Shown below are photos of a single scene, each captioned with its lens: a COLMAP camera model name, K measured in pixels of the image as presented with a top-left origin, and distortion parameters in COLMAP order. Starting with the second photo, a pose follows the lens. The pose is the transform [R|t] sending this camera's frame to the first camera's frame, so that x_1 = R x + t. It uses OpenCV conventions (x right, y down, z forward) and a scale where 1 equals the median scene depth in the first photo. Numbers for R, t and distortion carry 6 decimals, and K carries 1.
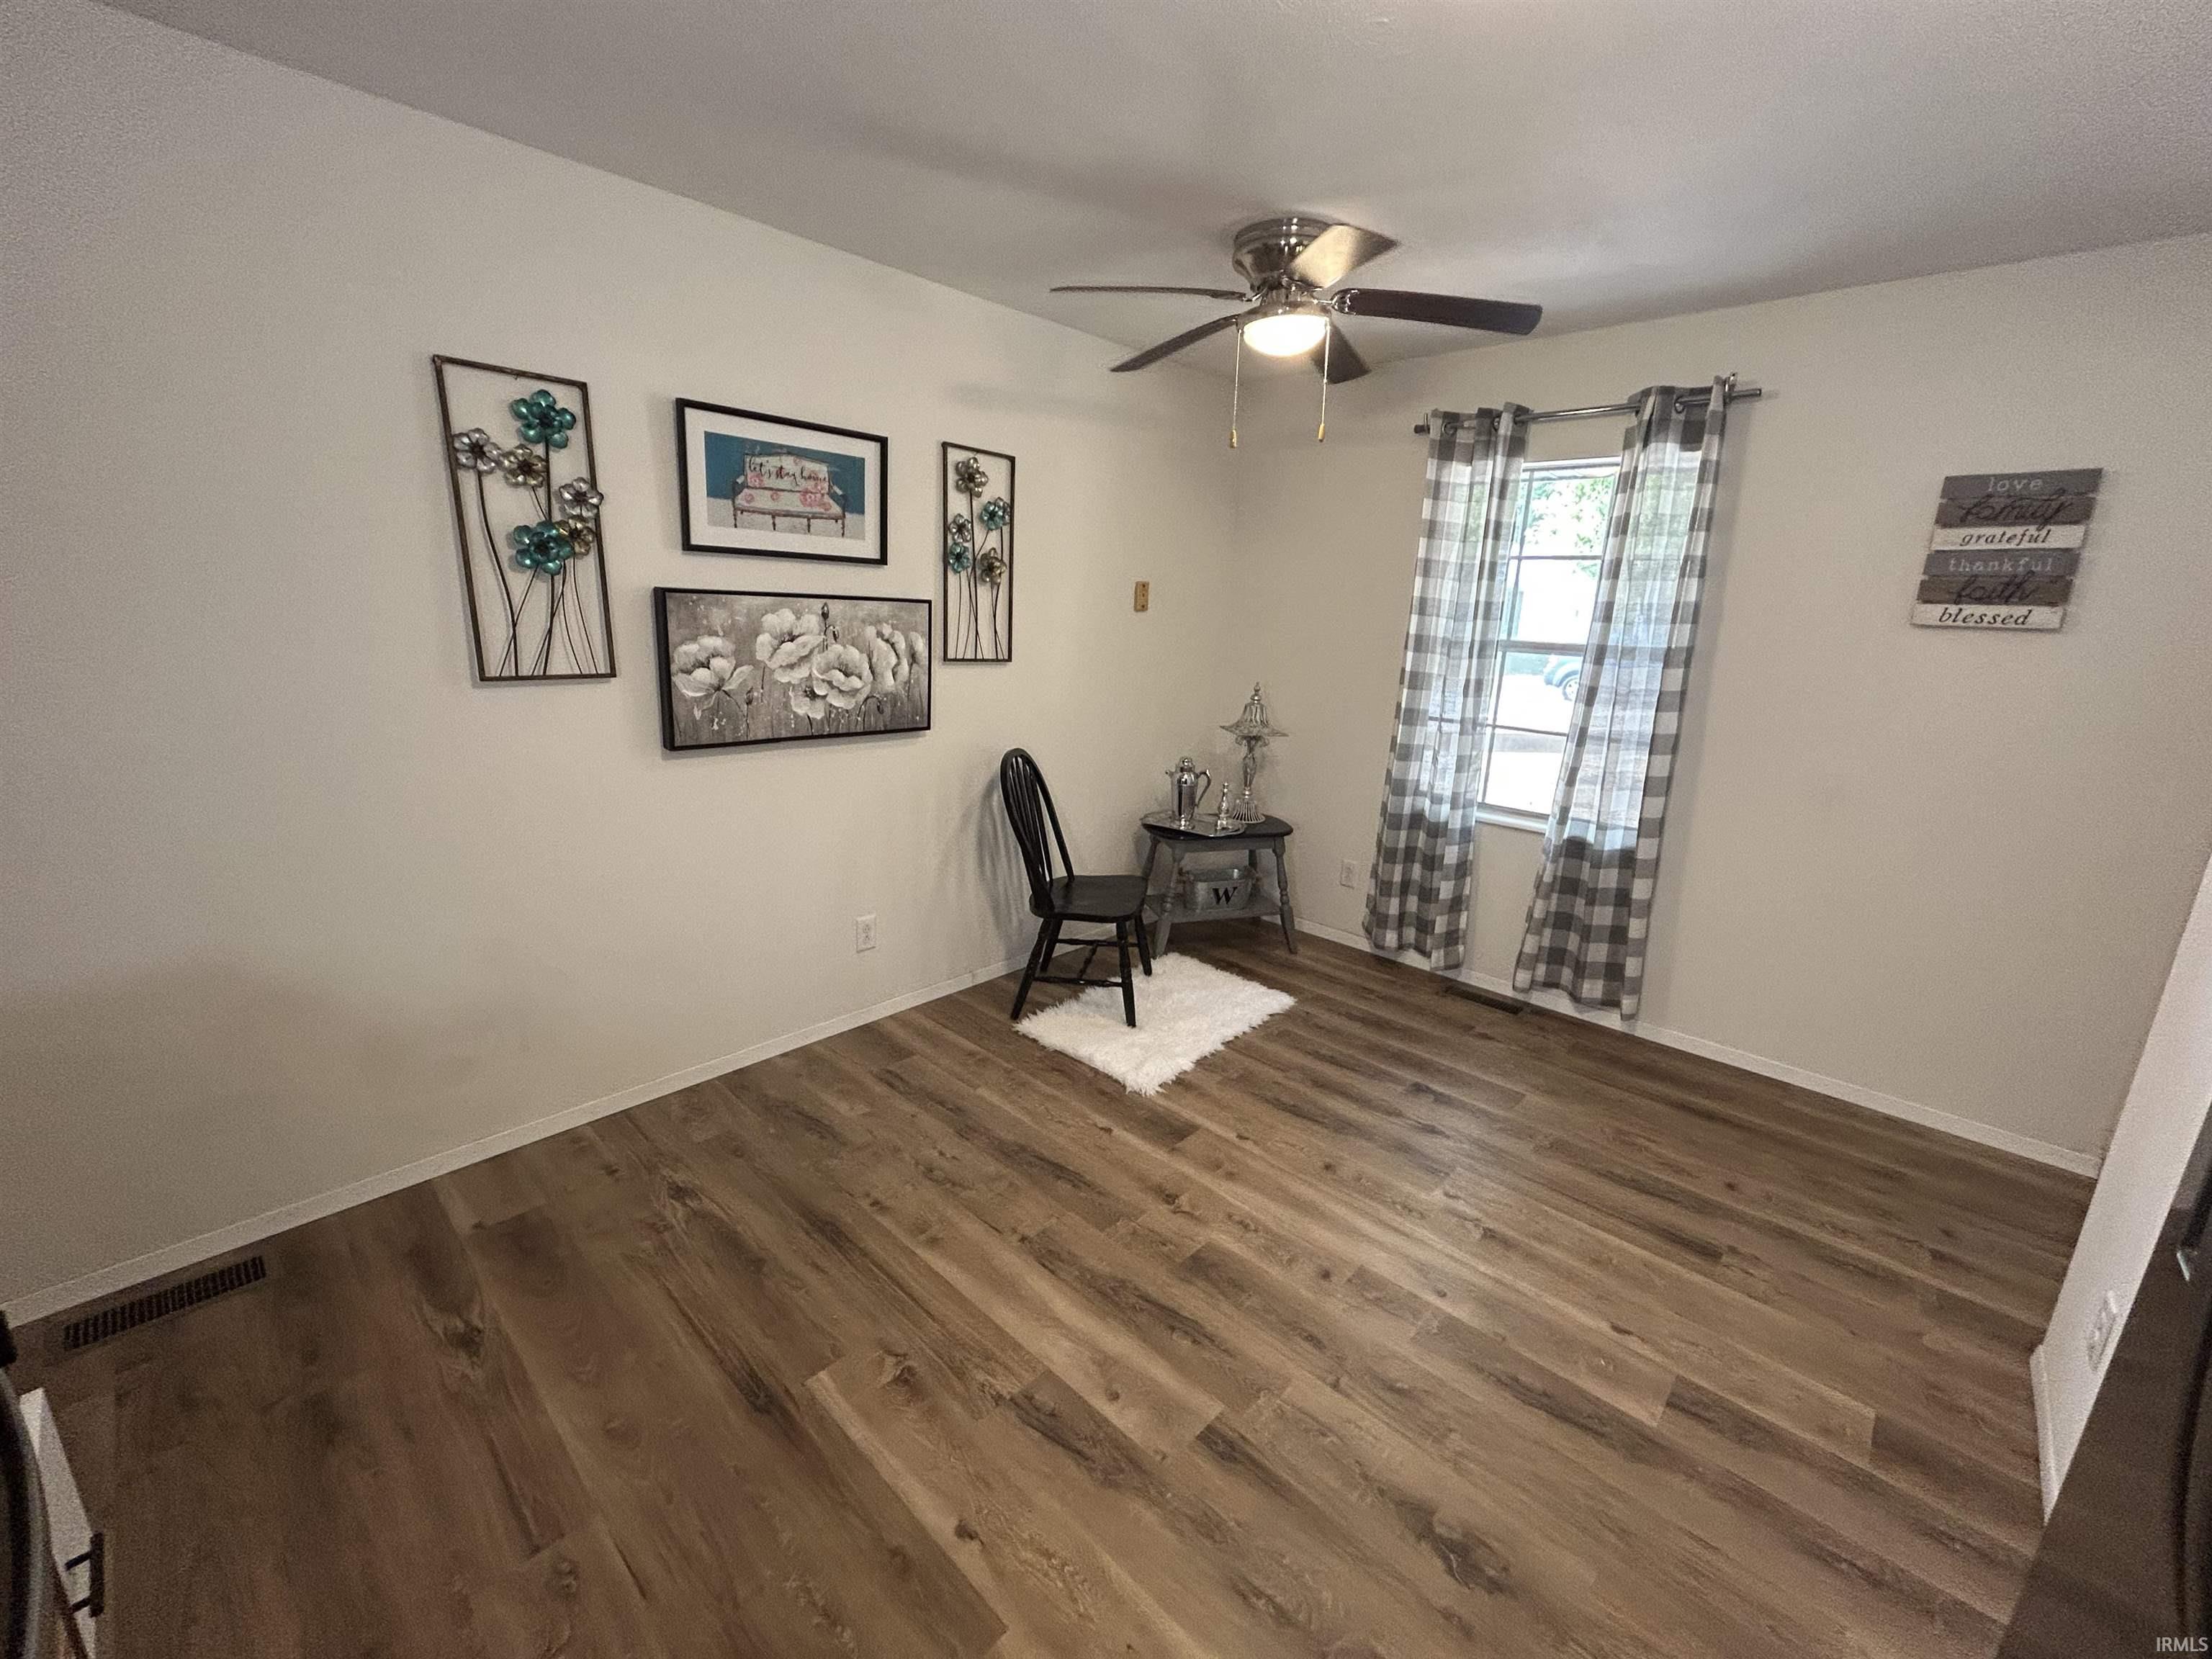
lens RADIAL K [[906.3, 0, 1115.7], [0, 906.3, 834.2], [0, 0, 1]] dist [-0.001852, 0.002599]
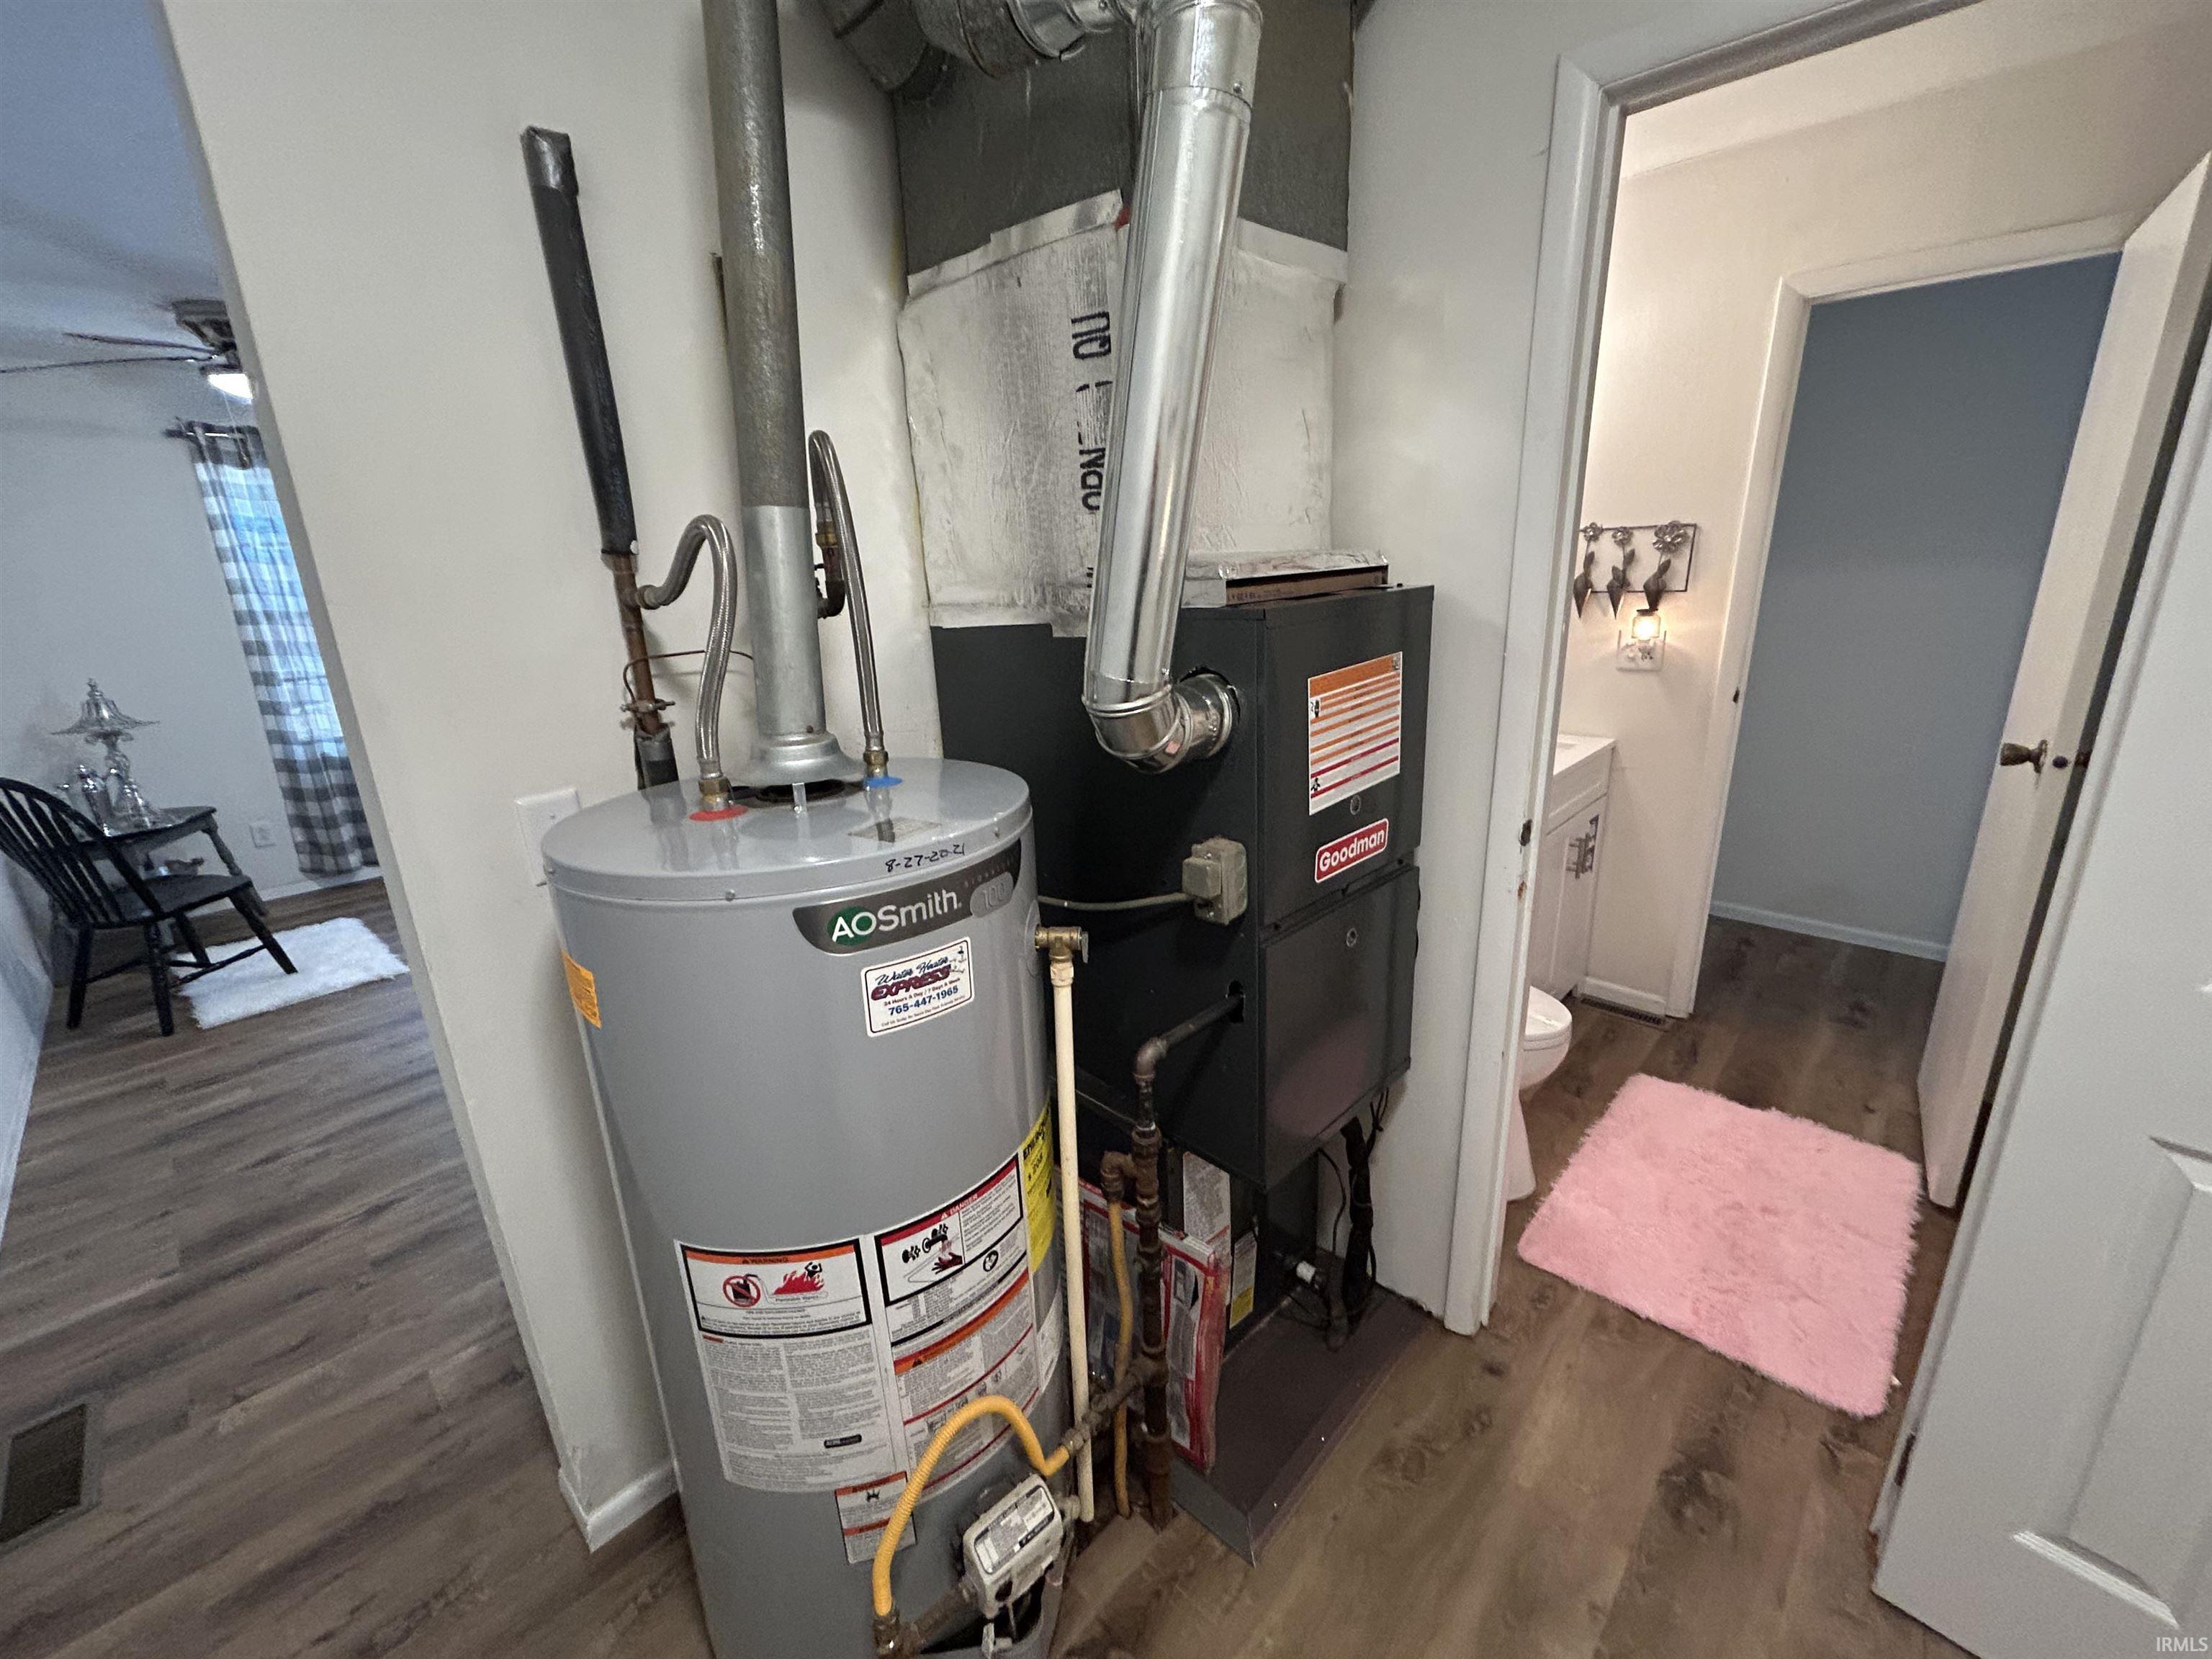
lens RADIAL K [[906.3, 0, 1103.8], [0, 906.3, 825.8], [0, 0, 1]] dist [-0.001852, 0.002599]
pose [[0.016107, -0.330974, 0.943503, -1.202841], [0.288625, 0.904995, 0.312538, -0.019429], [-0.957307, 0.267284, 0.110104, -0.174337]]
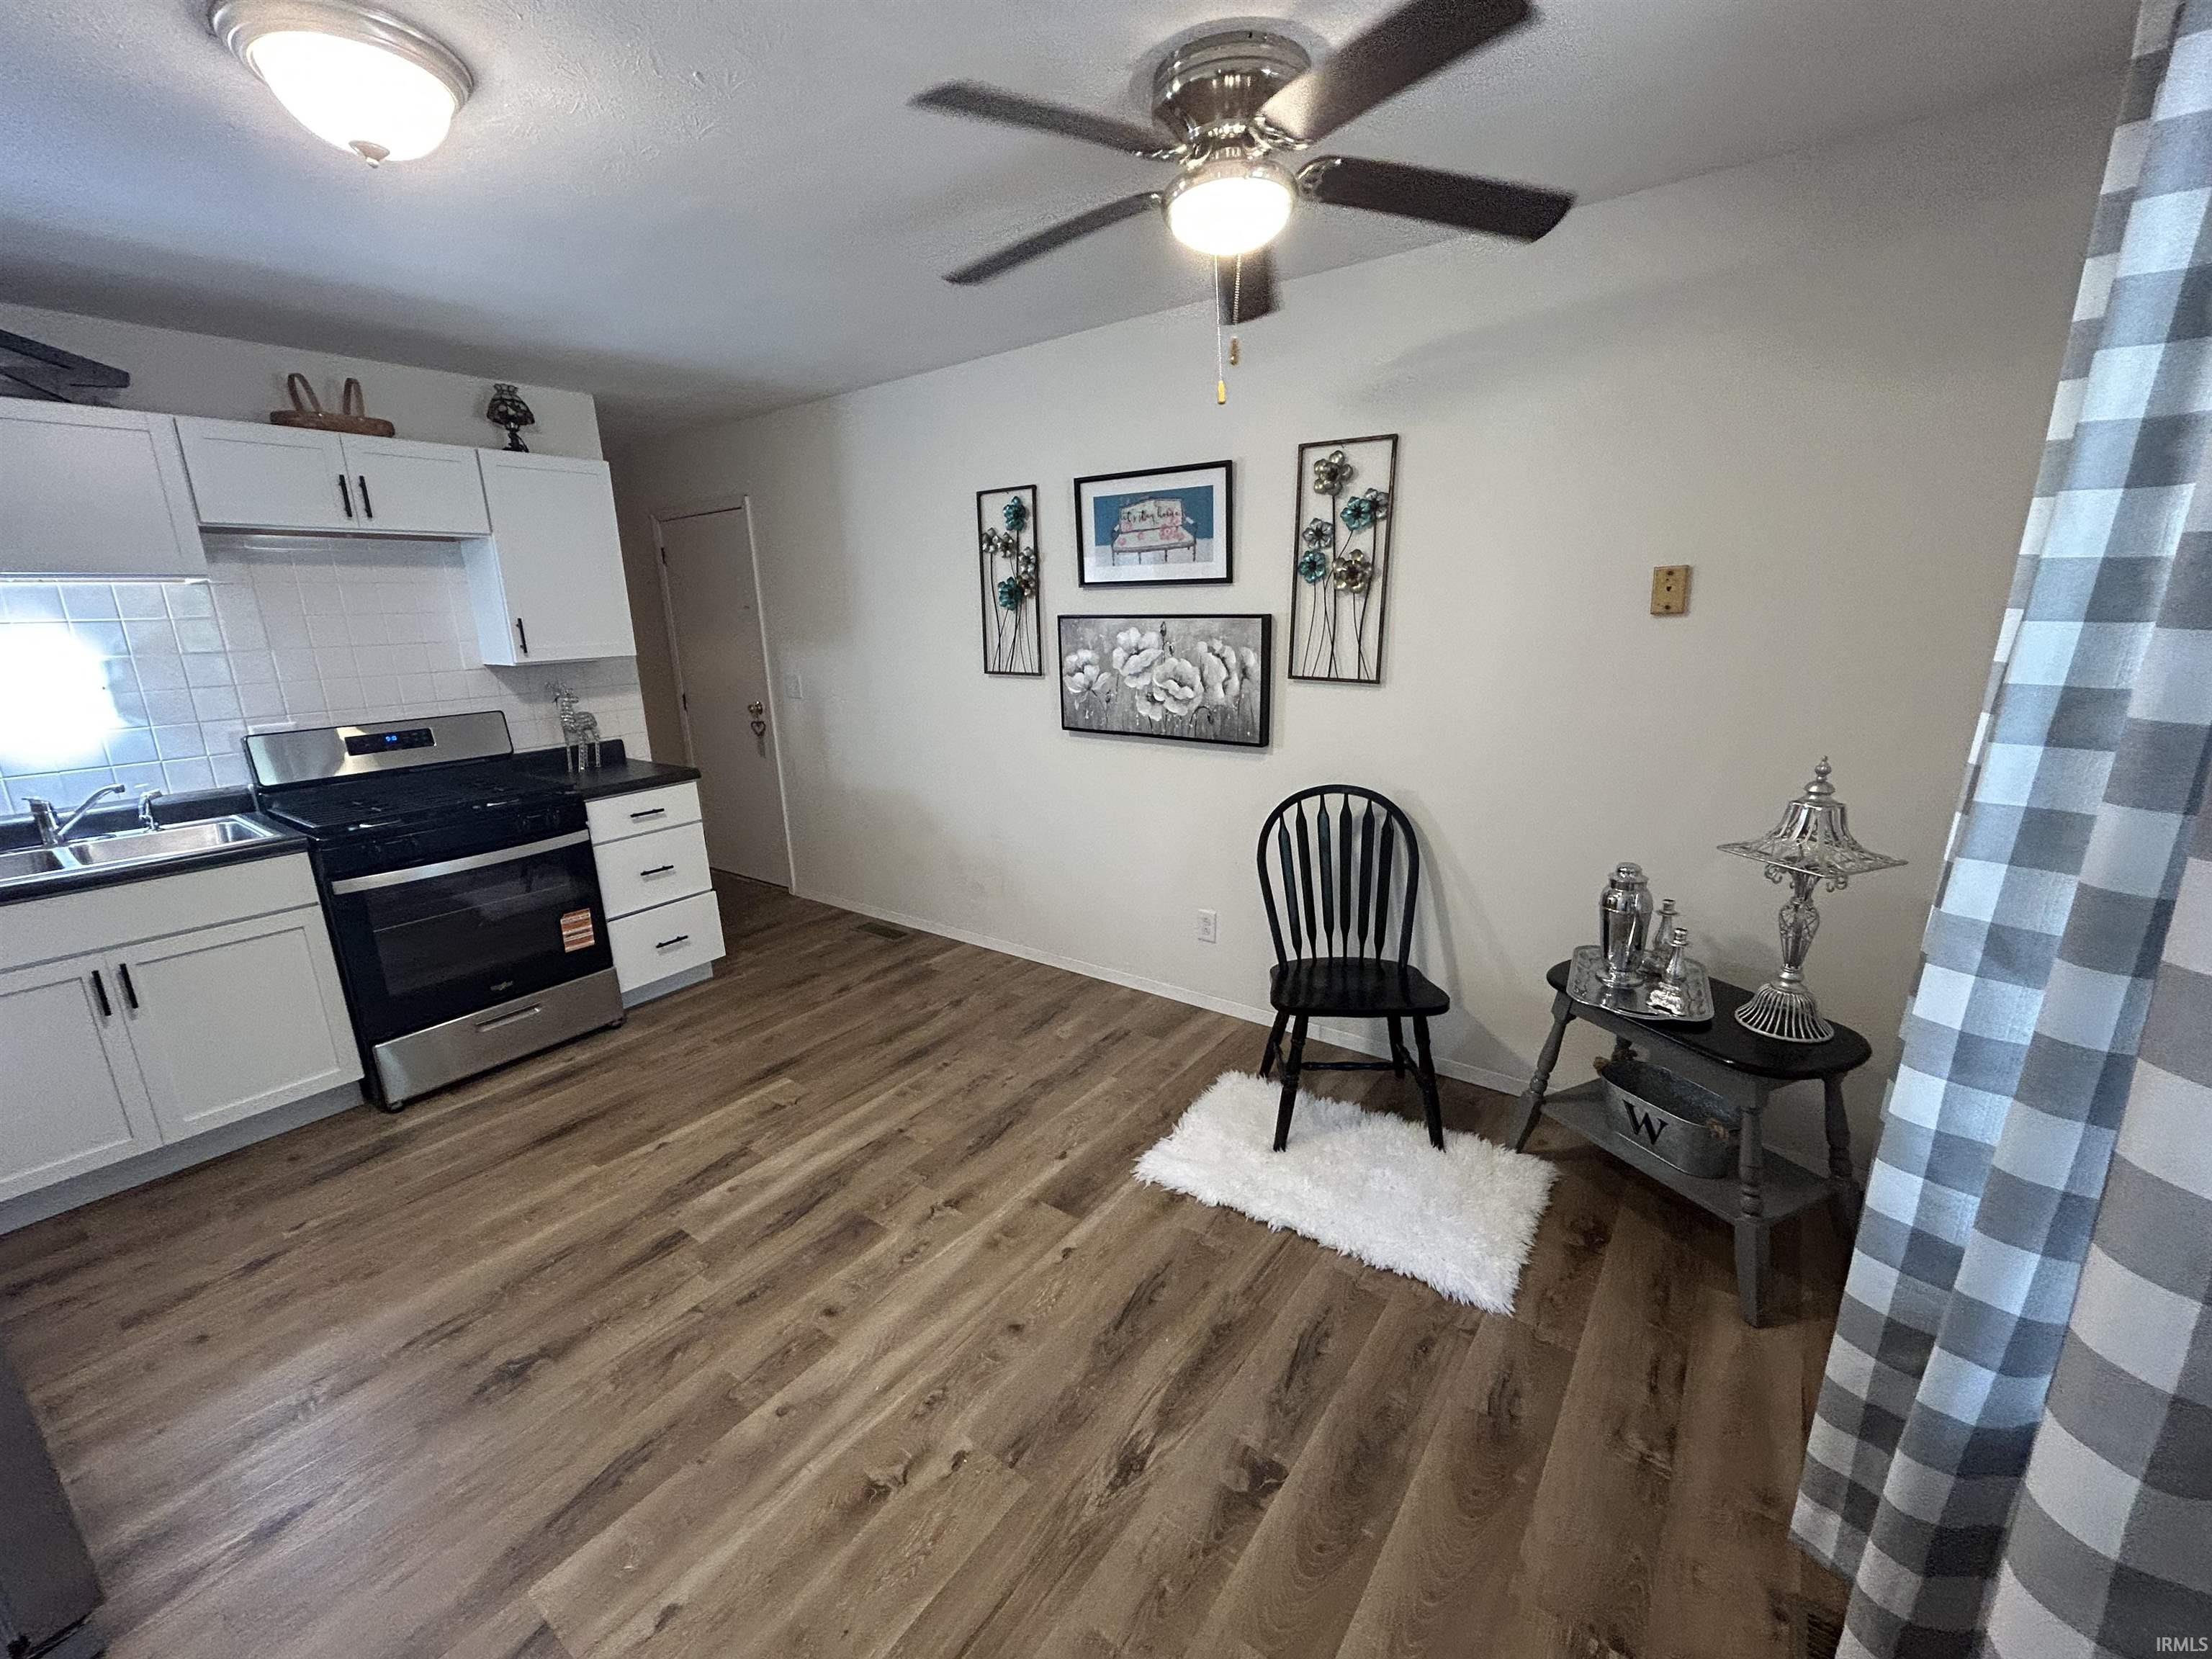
lens RADIAL K [[906.3, 0, 1096.7], [0, 906.3, 835.0], [0, 0, 1]] dist [-0.001852, 0.002599]
pose [[0.096245, 0.211691, -0.972586, 0.888336], [-0.217803, 0.957921, 0.186946, -0.200967], [0.971236, 0.193840, 0.138302, 0.847397]]
